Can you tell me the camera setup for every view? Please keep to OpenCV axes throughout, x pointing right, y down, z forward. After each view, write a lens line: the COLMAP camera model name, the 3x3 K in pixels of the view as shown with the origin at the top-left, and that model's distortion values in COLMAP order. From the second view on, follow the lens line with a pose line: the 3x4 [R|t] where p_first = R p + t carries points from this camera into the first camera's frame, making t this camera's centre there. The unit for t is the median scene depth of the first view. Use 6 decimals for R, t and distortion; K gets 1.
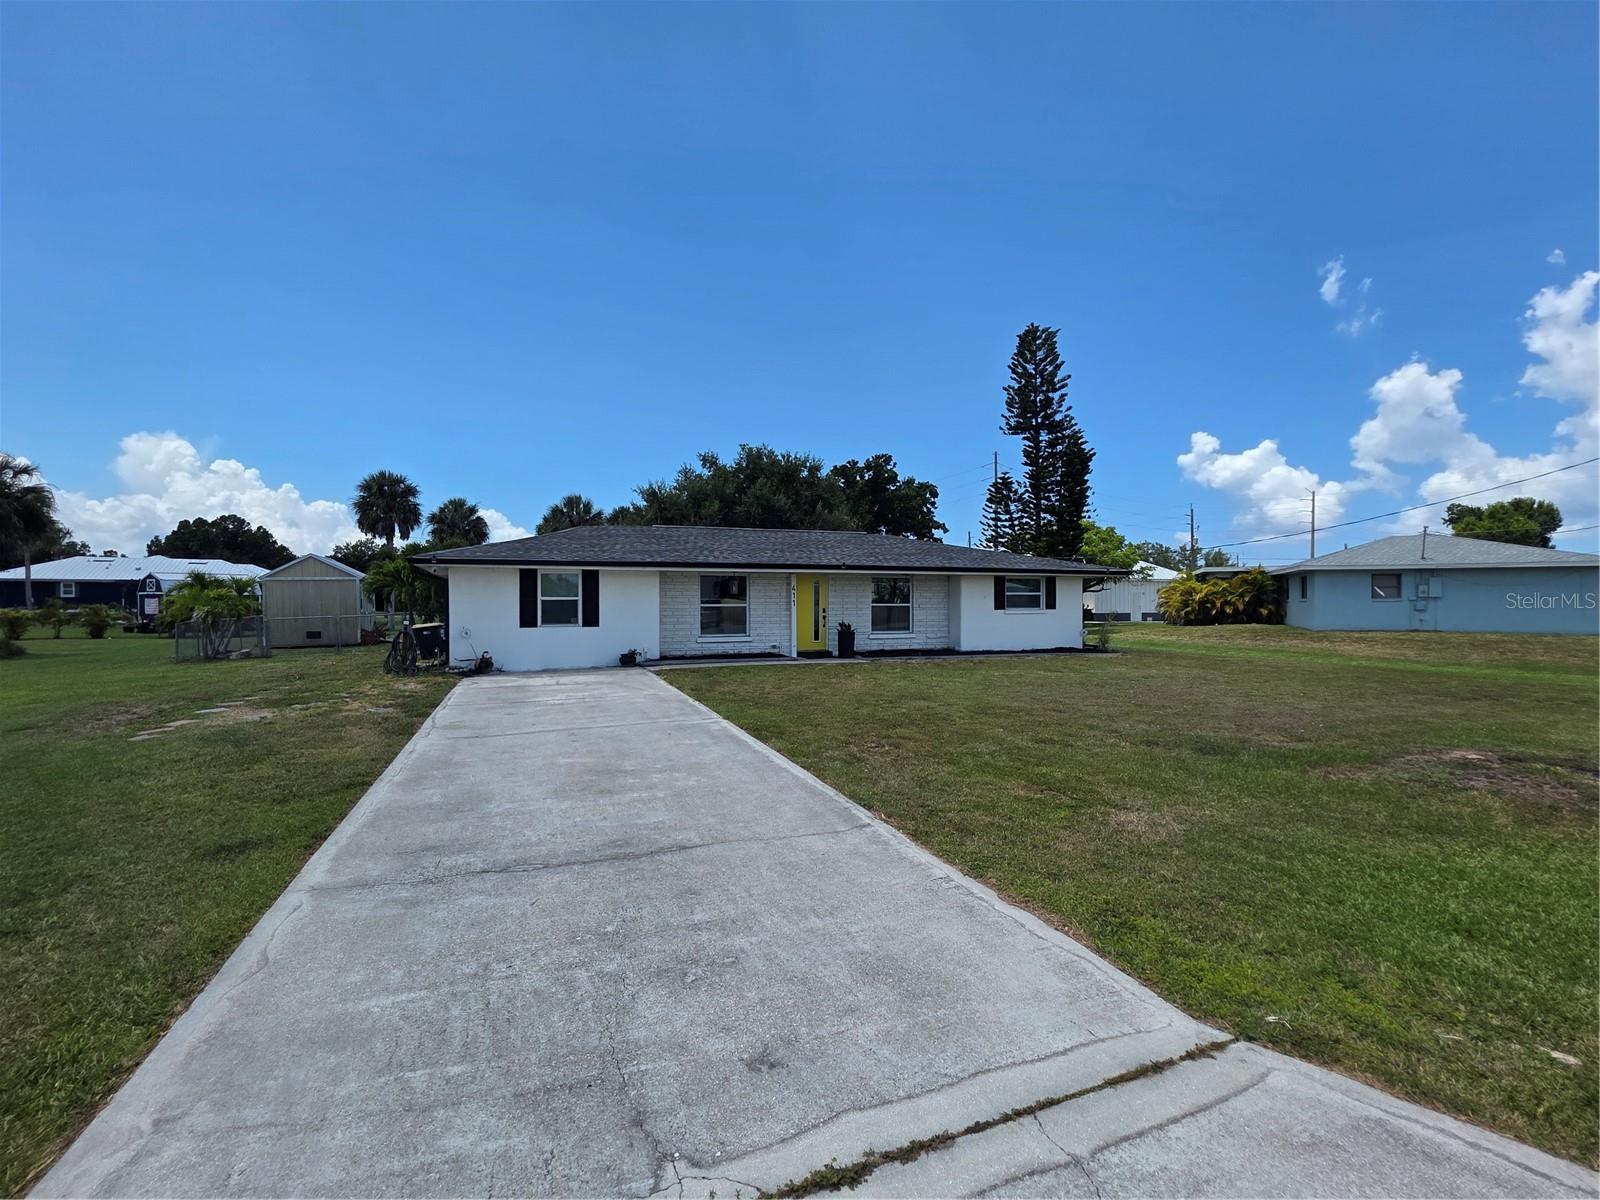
lens RADIAL K [[752.6, 0, 792.0], [0, 752.6, 601.9], [0, 0, 1]] dist [-0.000265, 0.000162]
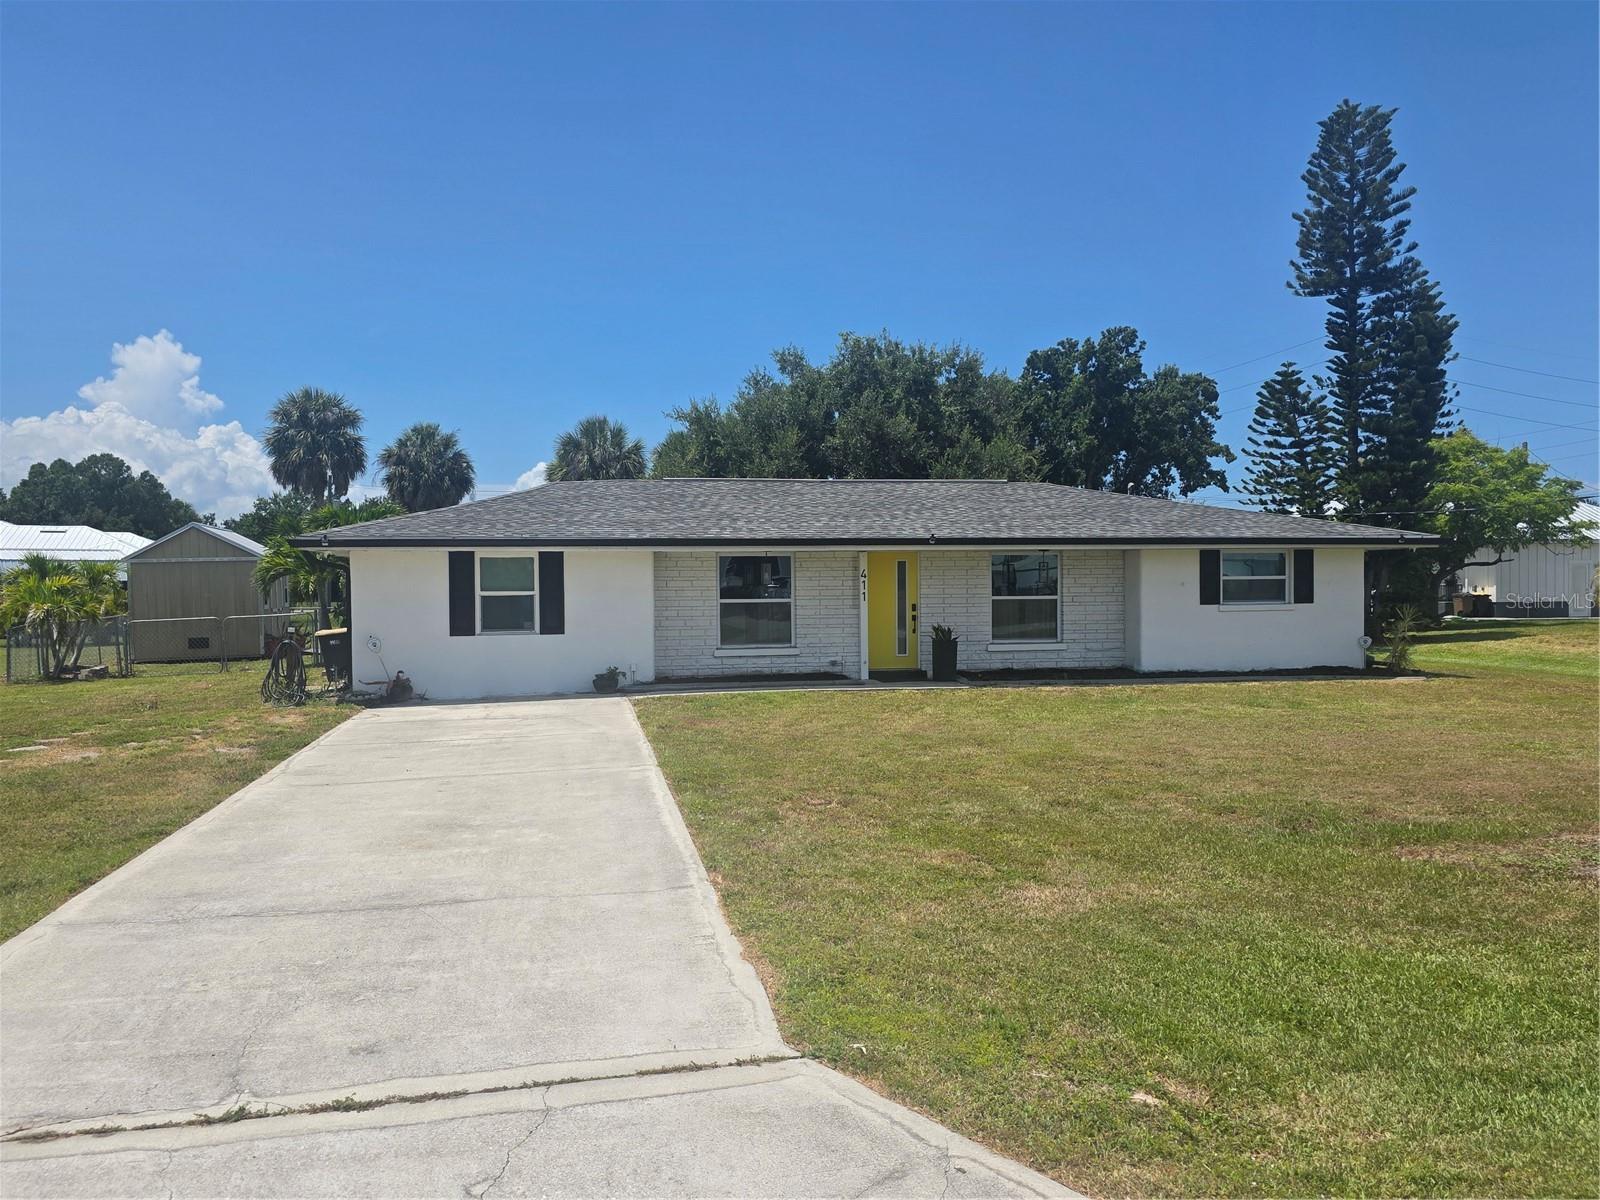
lens RADIAL K [[1299.9, 0, 801.0], [0, 1299.9, 590.1], [0, 0, 1]] dist [0.073323, -0.076781]
pose [[0.987111, -0.005862, -0.159931, 0.128289], [0.007134, 0.999947, 0.007379, -0.012607], [0.159879, -0.008425, 0.987101, -0.116952]]
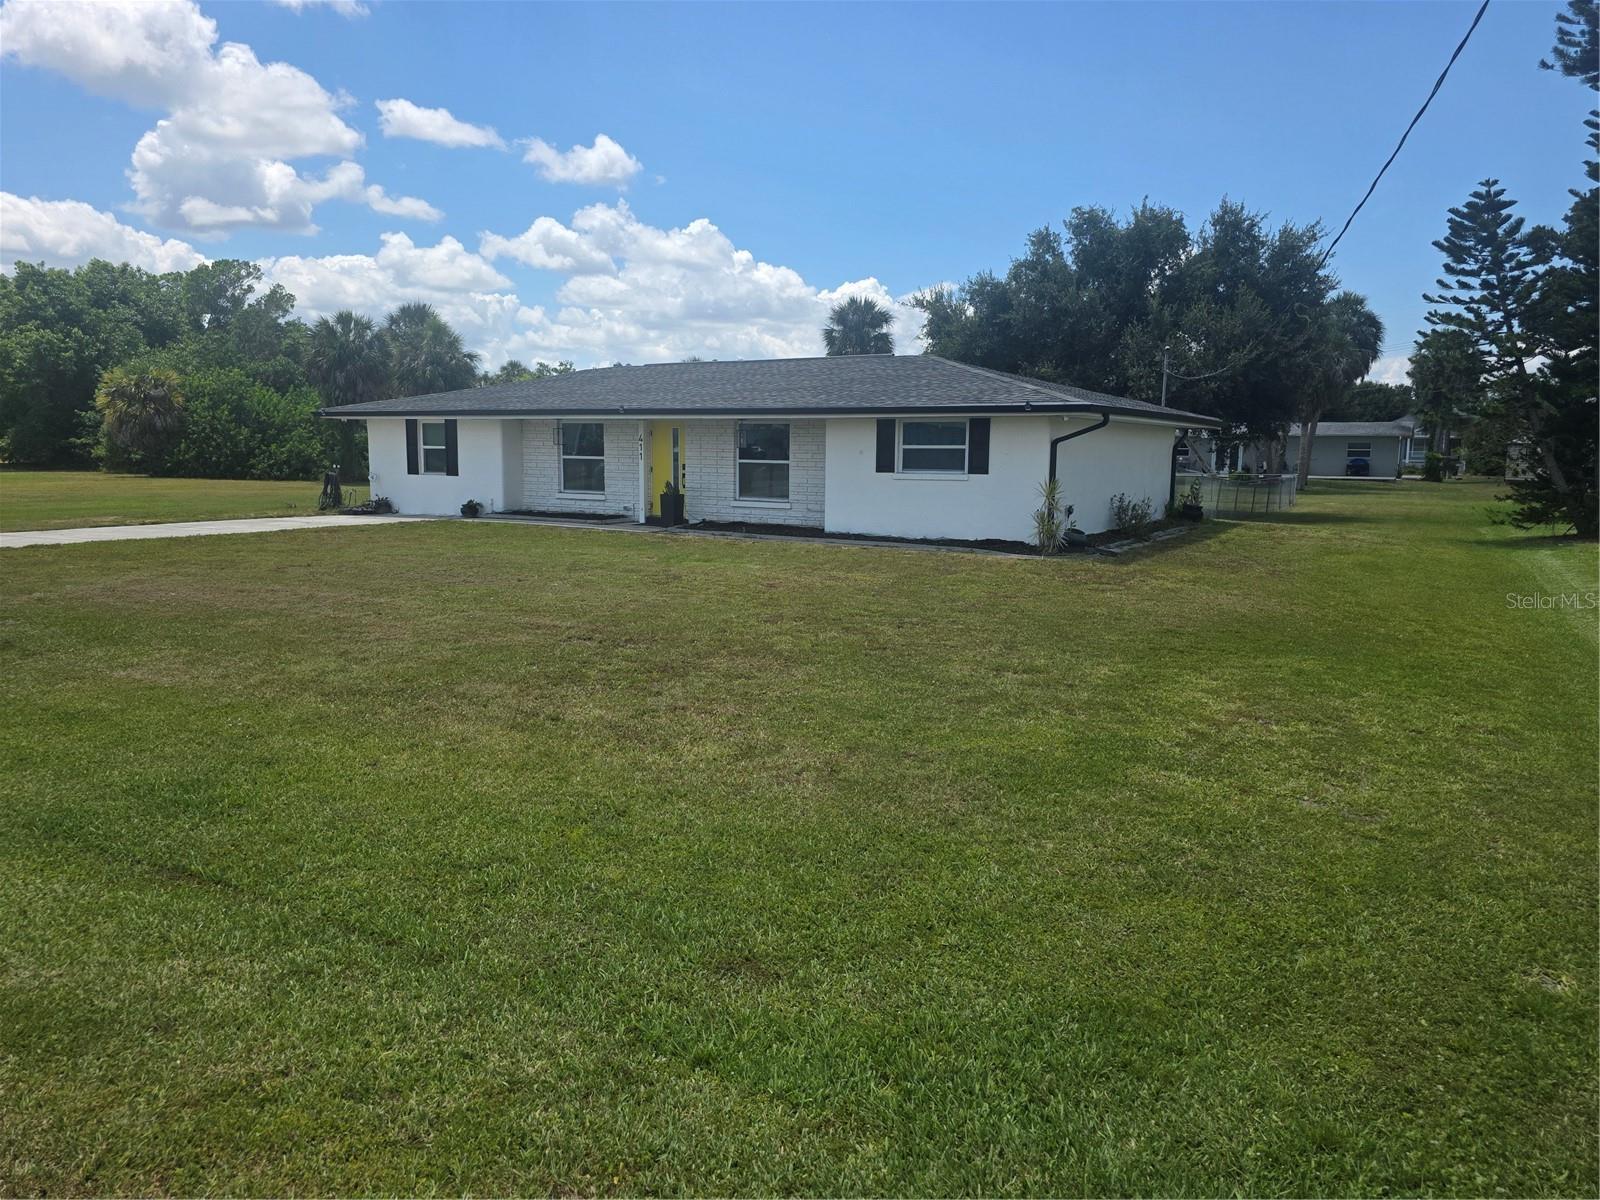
lens RADIAL K [[1112.1, 0, 800.0], [0, 1112.1, 600.0], [0, 0, 1]] dist [0.065640, -0.075563]
pose [[0.599428, 0.116041, -0.791973, 1.081005], [-0.012441, 0.990667, 0.135737, -0.010446], [0.800332, -0.071511, 0.595277, 0.406807]]
